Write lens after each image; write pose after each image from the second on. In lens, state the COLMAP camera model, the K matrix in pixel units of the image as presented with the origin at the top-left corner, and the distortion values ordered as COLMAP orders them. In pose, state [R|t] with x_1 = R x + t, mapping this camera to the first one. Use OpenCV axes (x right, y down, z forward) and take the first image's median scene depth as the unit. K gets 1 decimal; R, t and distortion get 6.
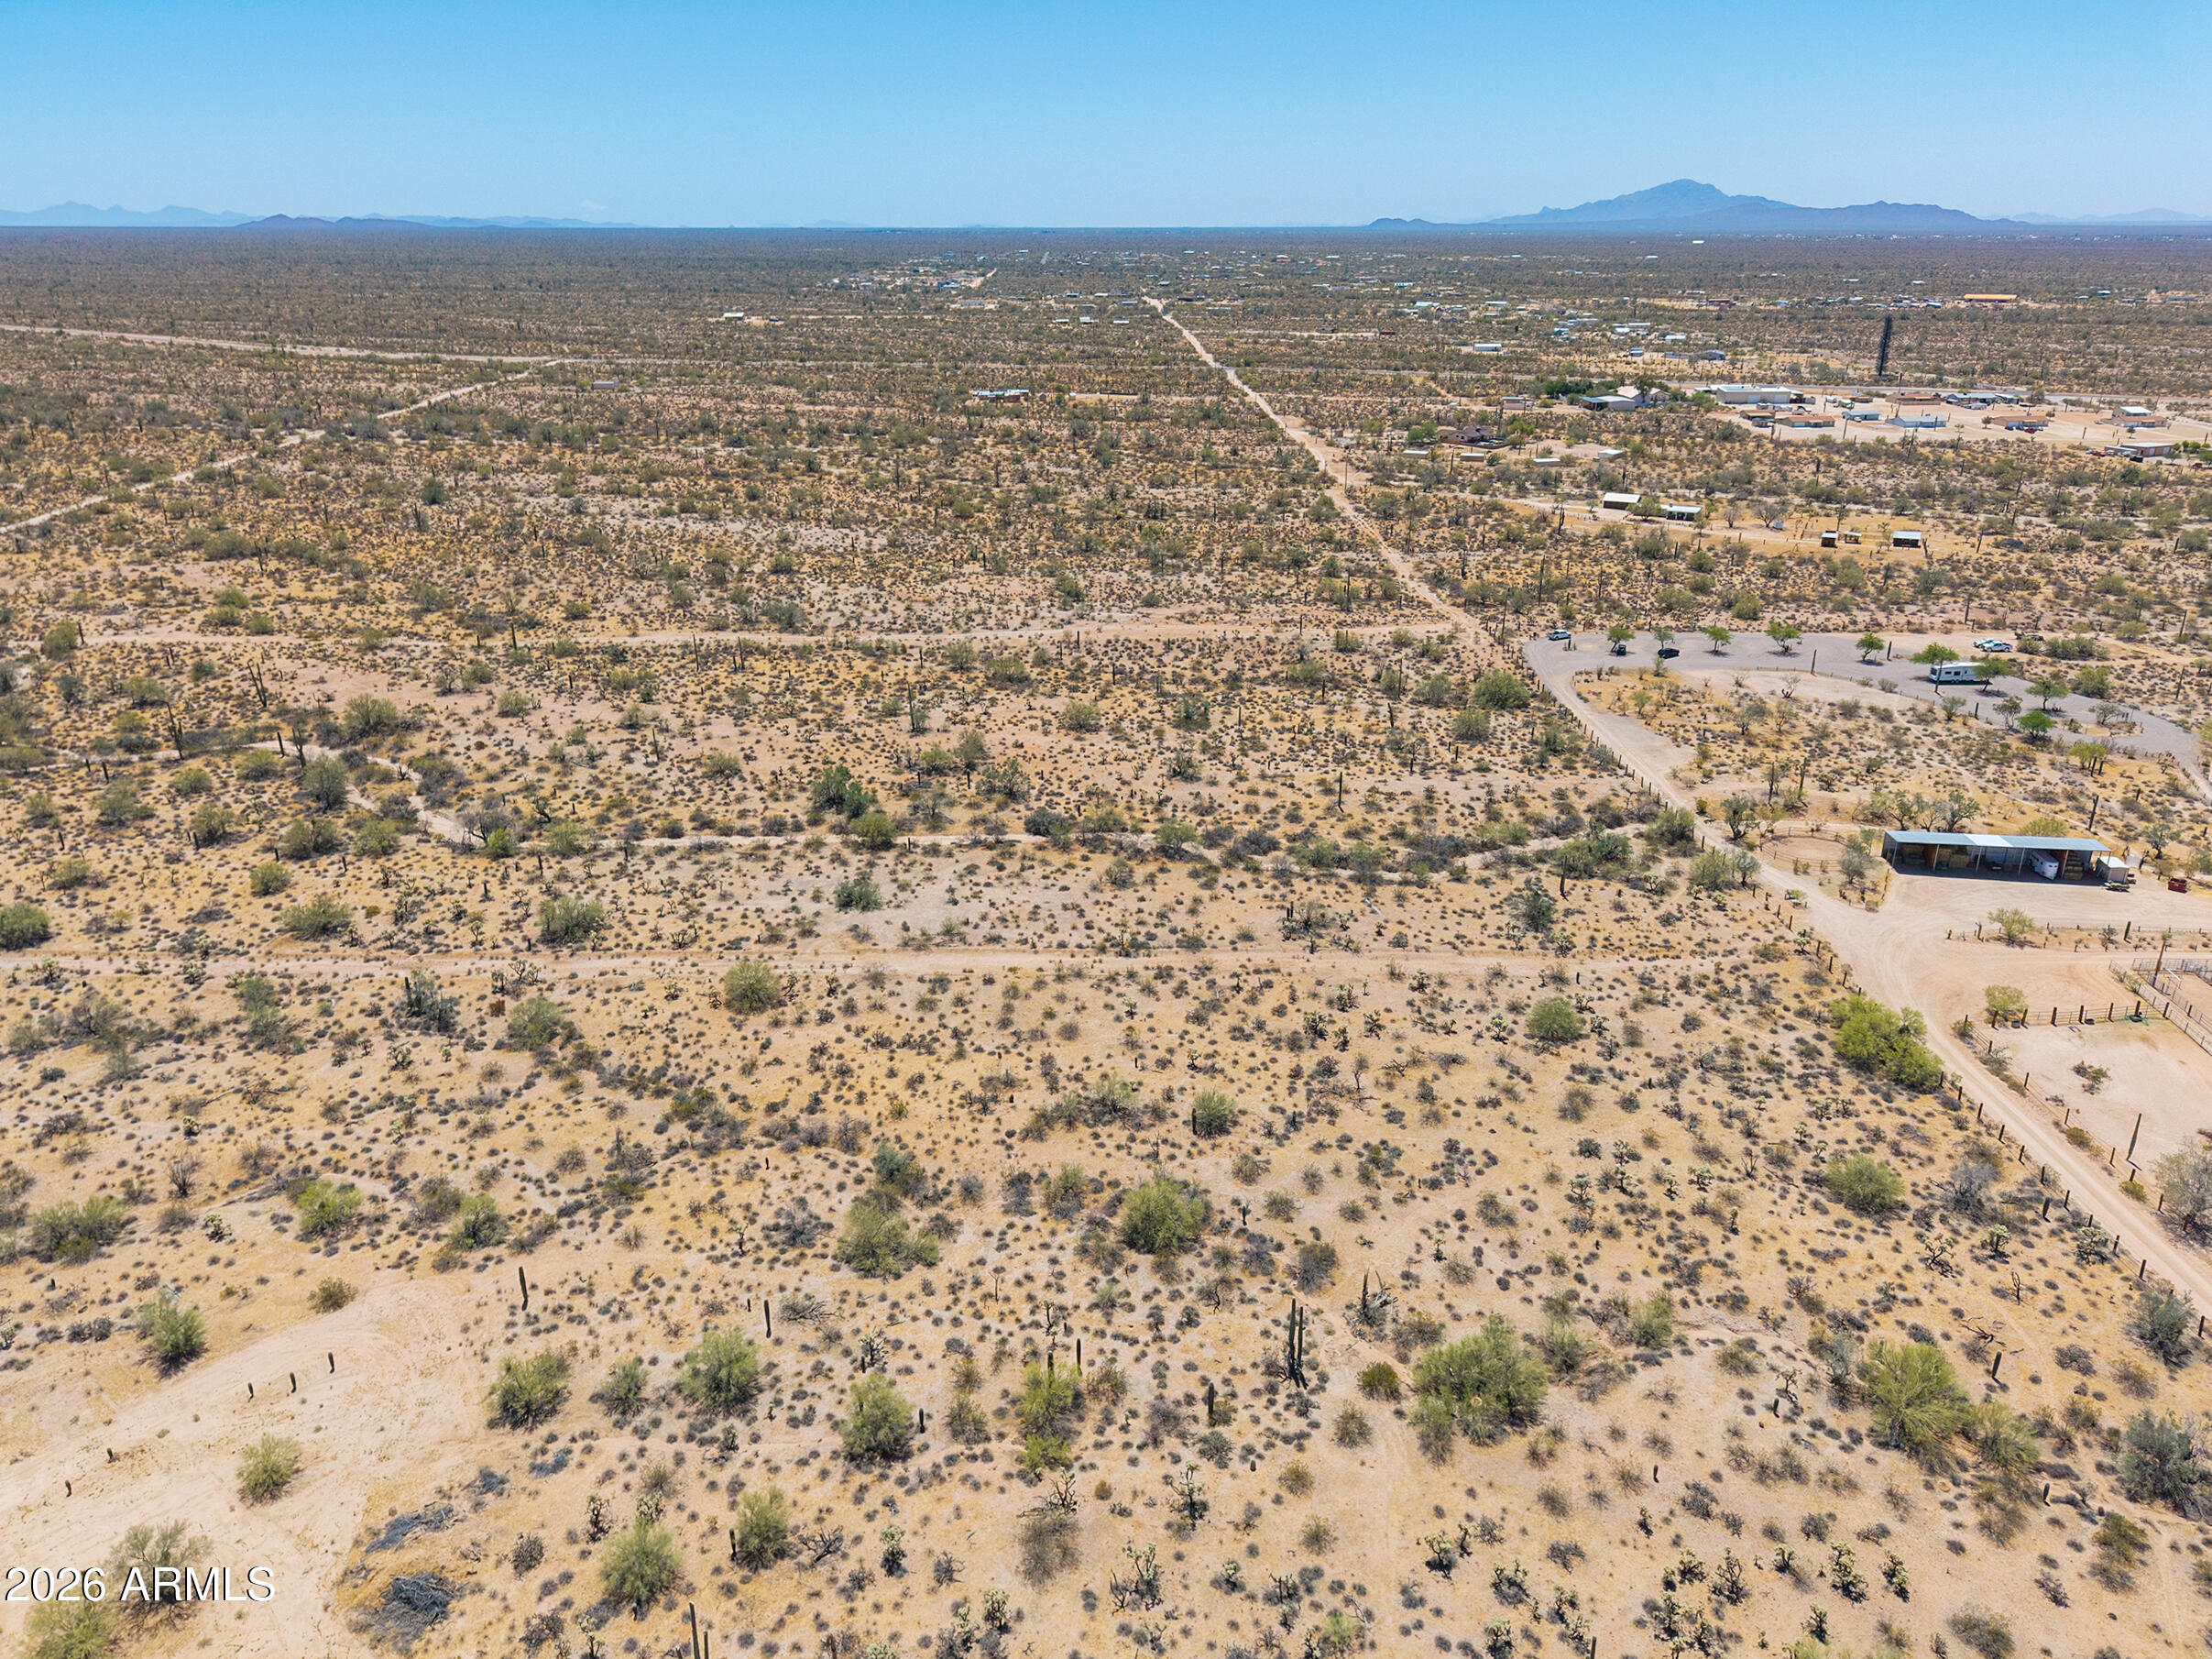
lens RADIAL K [[1512.7, 0, 1130.4], [0, 1512.7, 824.7], [0, 0, 1]] dist [0.025672, -0.029130]
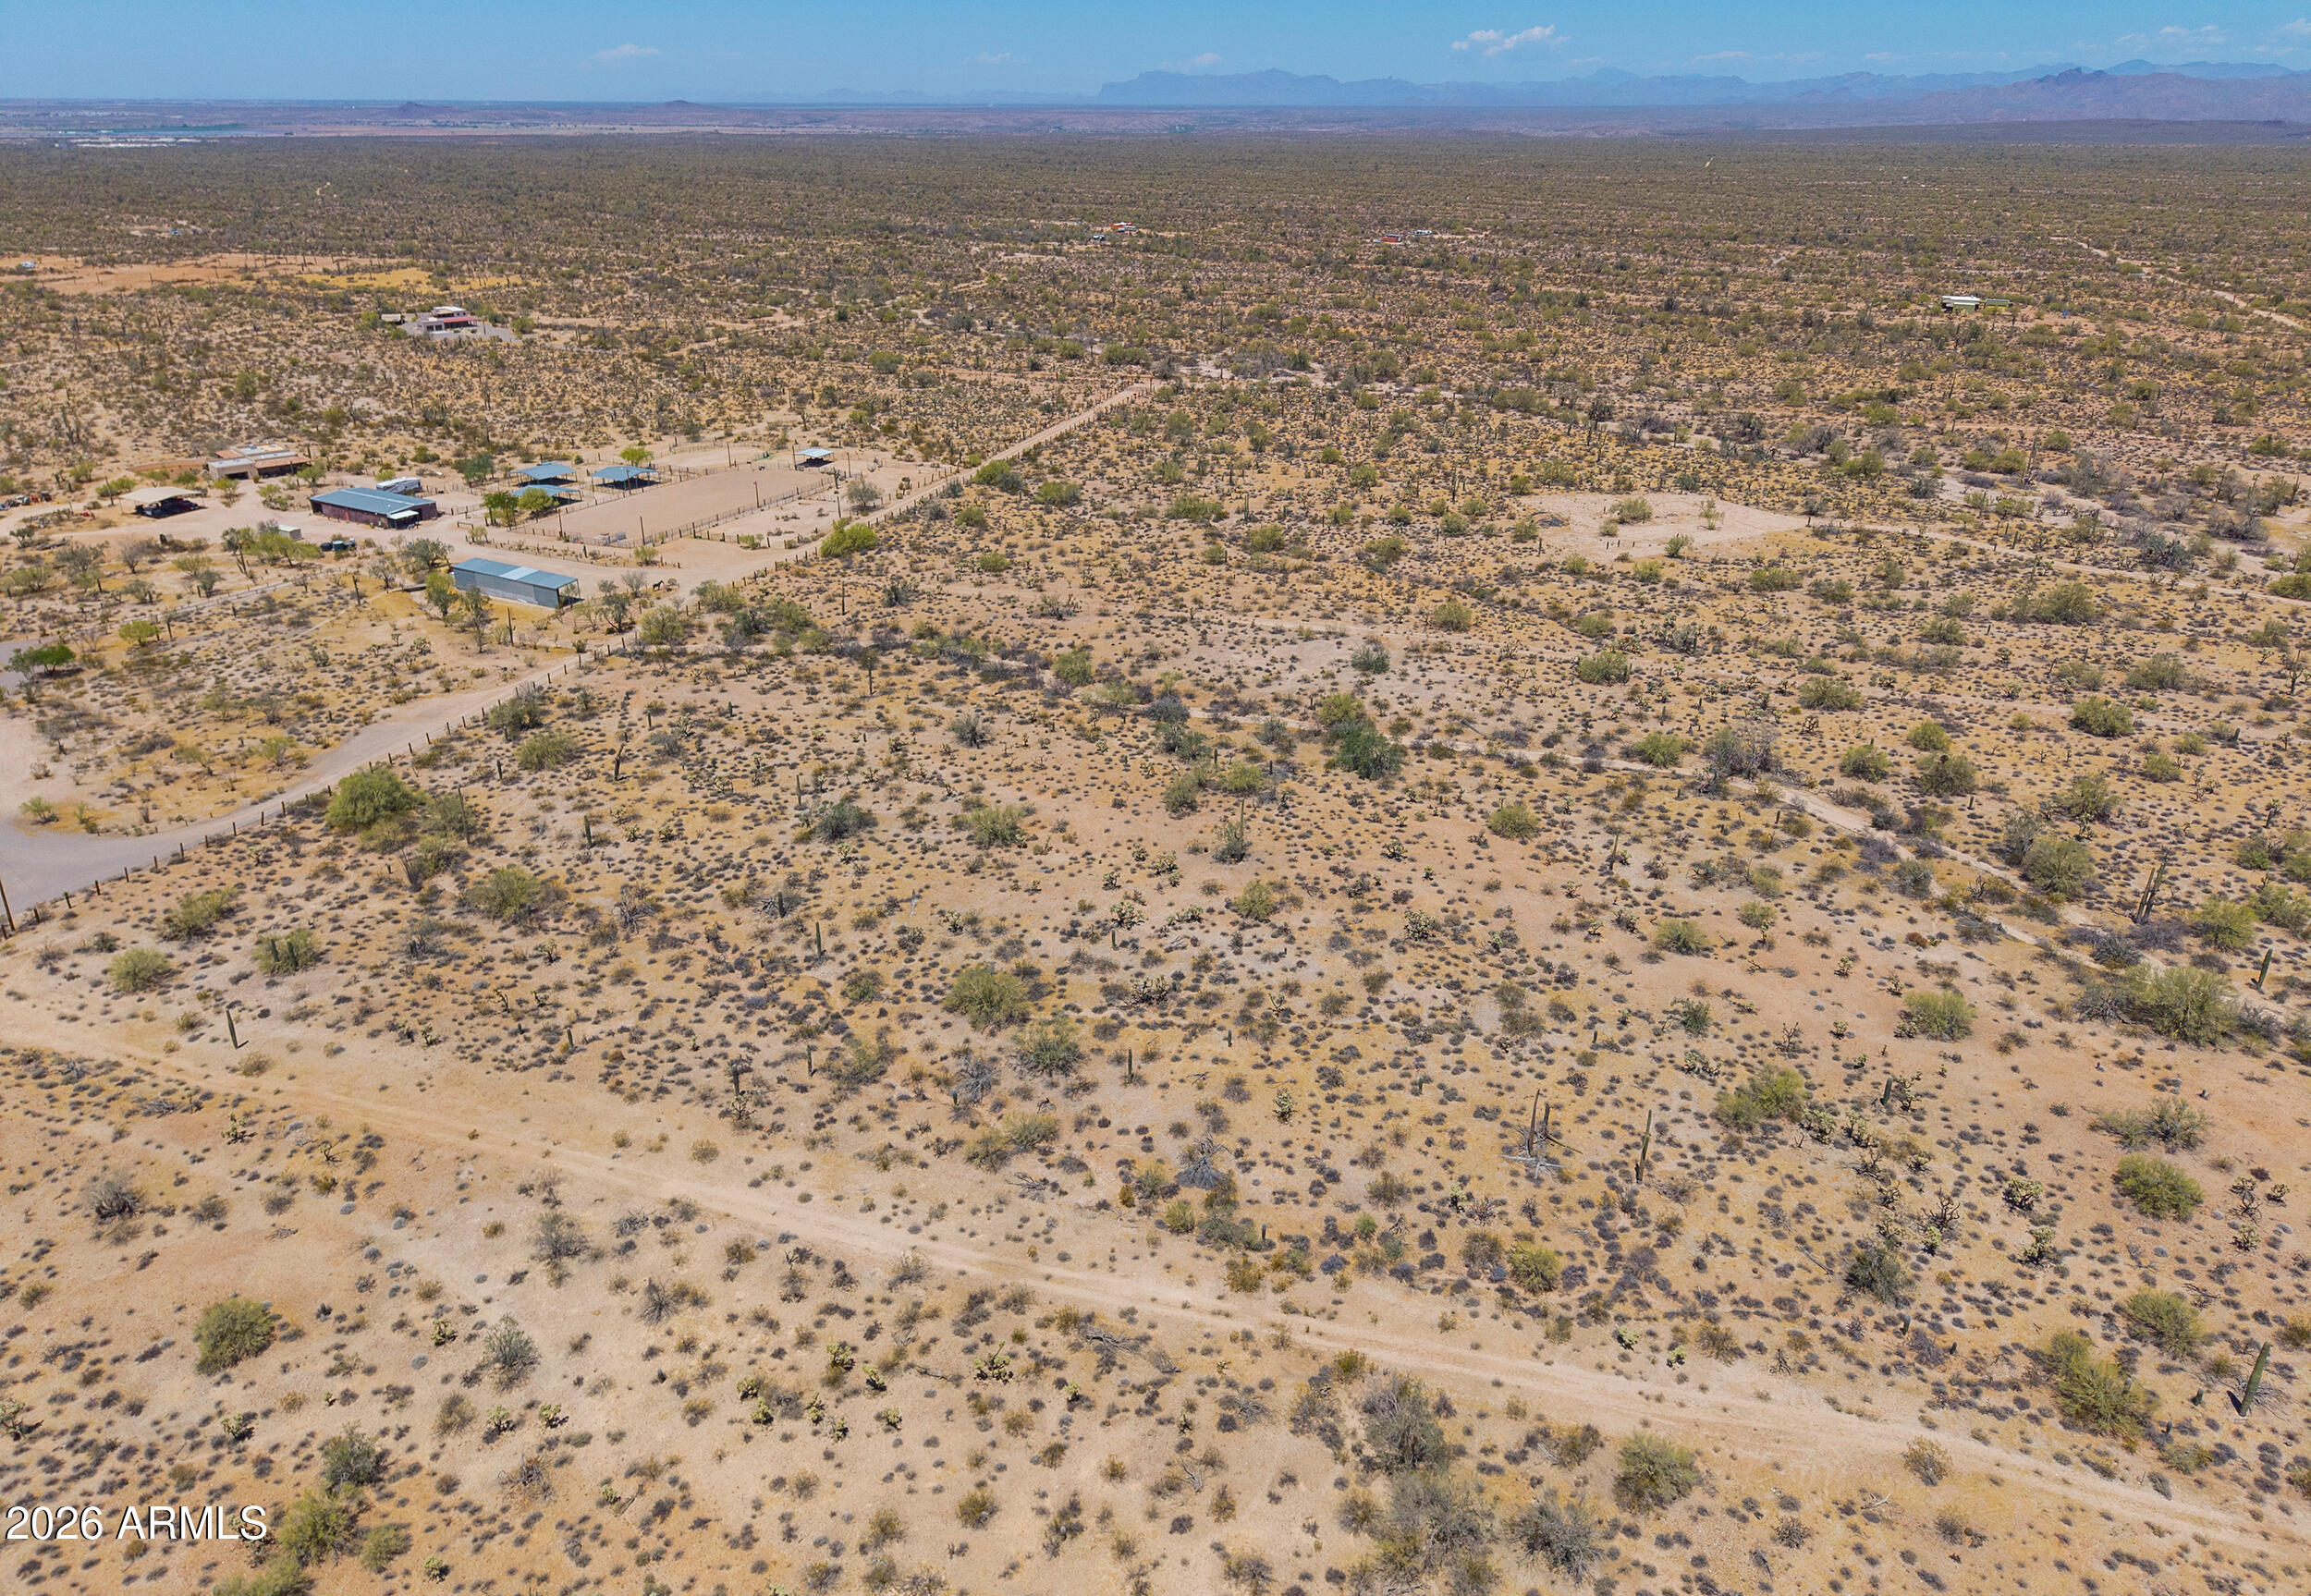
lens RADIAL K [[1569.4, 0, 1159.4], [0, 1569.4, 703.9], [0, 0, 1]] dist [0.011415, -0.009471]
pose [[-0.932526, -0.126565, 0.338196, -0.523260], [0.135068, 0.746326, 0.651731, -0.886697], [-0.334891, 0.653436, -0.678874, 2.243747]]
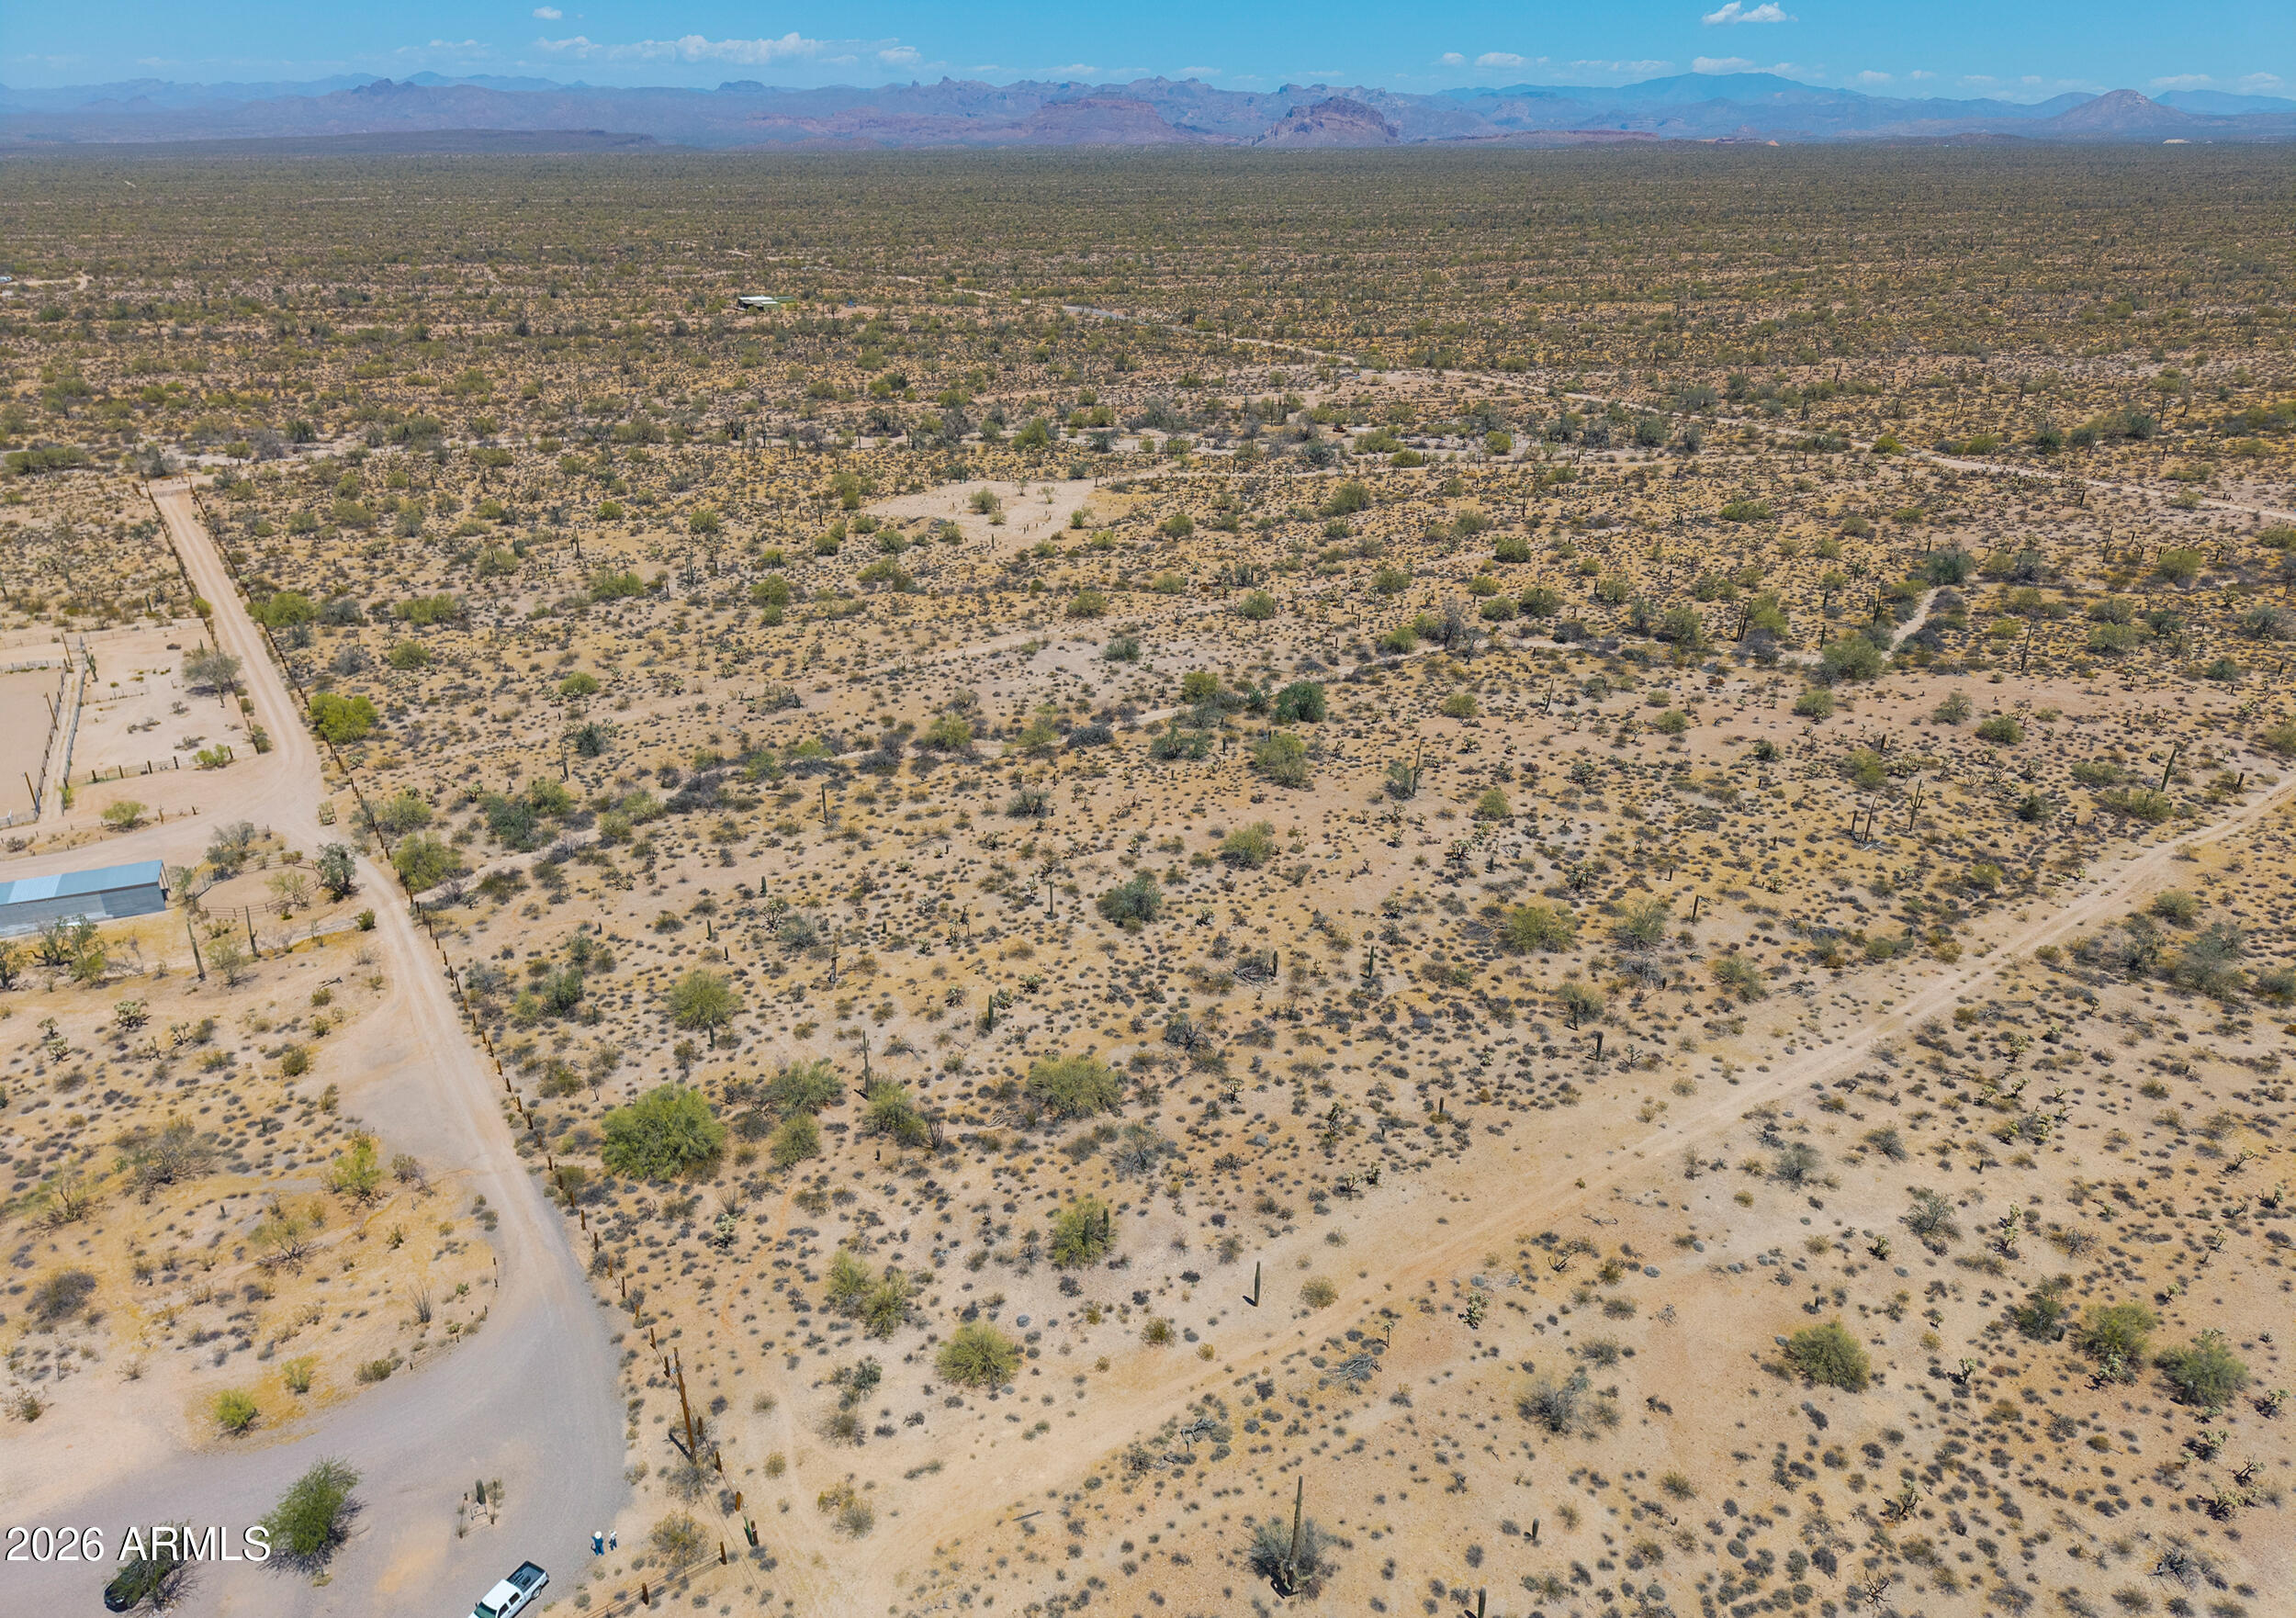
lens RADIAL K [[1550.0, 0, 1155.2], [0, 1550.0, 815.5], [0, 0, 1]] dist [0.024340, -0.025935]
pose [[-0.846244, 0.219334, -0.485555, 0.558716], [-0.195933, 0.719362, 0.666429, -0.875822], [0.495460, 0.659098, -0.565781, 2.181132]]
